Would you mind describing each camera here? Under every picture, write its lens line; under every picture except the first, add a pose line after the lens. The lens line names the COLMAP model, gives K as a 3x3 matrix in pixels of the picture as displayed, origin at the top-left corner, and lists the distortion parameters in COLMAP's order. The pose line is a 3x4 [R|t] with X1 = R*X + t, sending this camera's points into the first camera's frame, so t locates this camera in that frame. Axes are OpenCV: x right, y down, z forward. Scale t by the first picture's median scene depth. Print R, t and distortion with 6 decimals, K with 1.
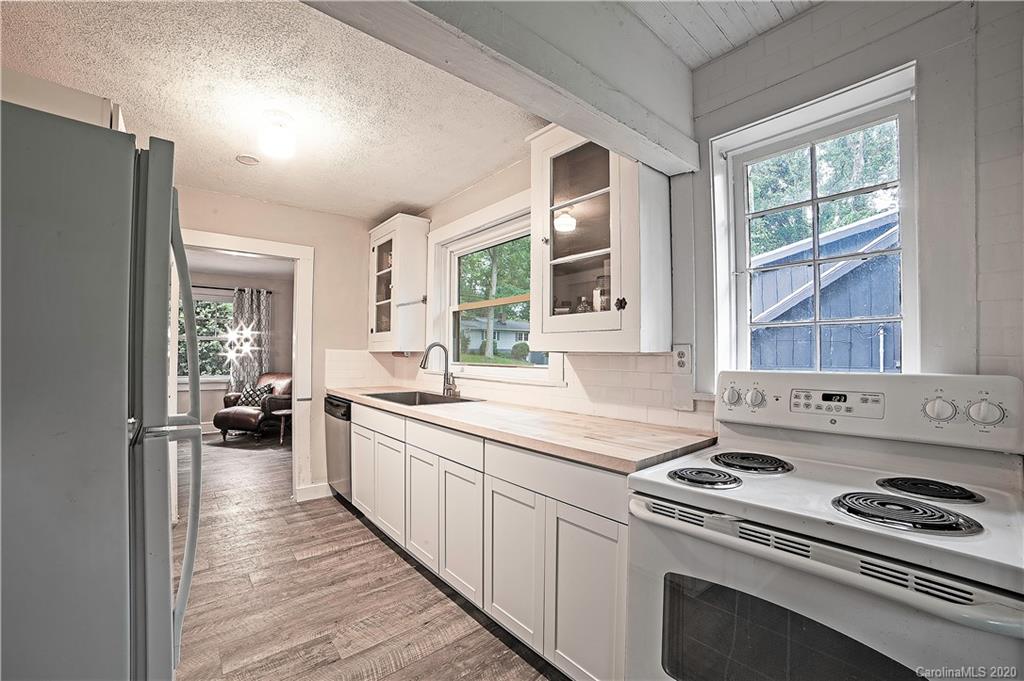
lens RADIAL K [[430.1, 0, 518.8], [0, 430.1, 344.0], [0, 0, 1]] dist [-0.025298, -0.000105]
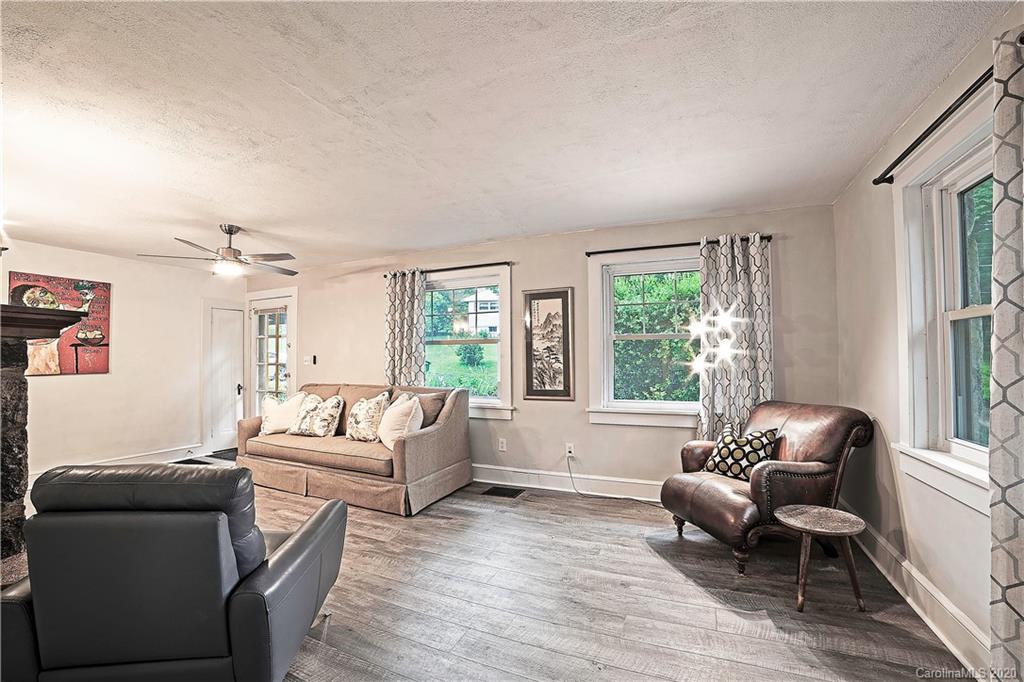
lens RADIAL K [[430.1, 0, 517.6], [0, 430.1, 339.3], [0, 0, 1]] dist [-0.025298, -0.000105]
pose [[0.446487, -0.043593, -0.893727, -0.299084], [0.027151, 0.999013, -0.035164, 0.006842], [0.894378, -0.008565, 0.447230, 0.558936]]
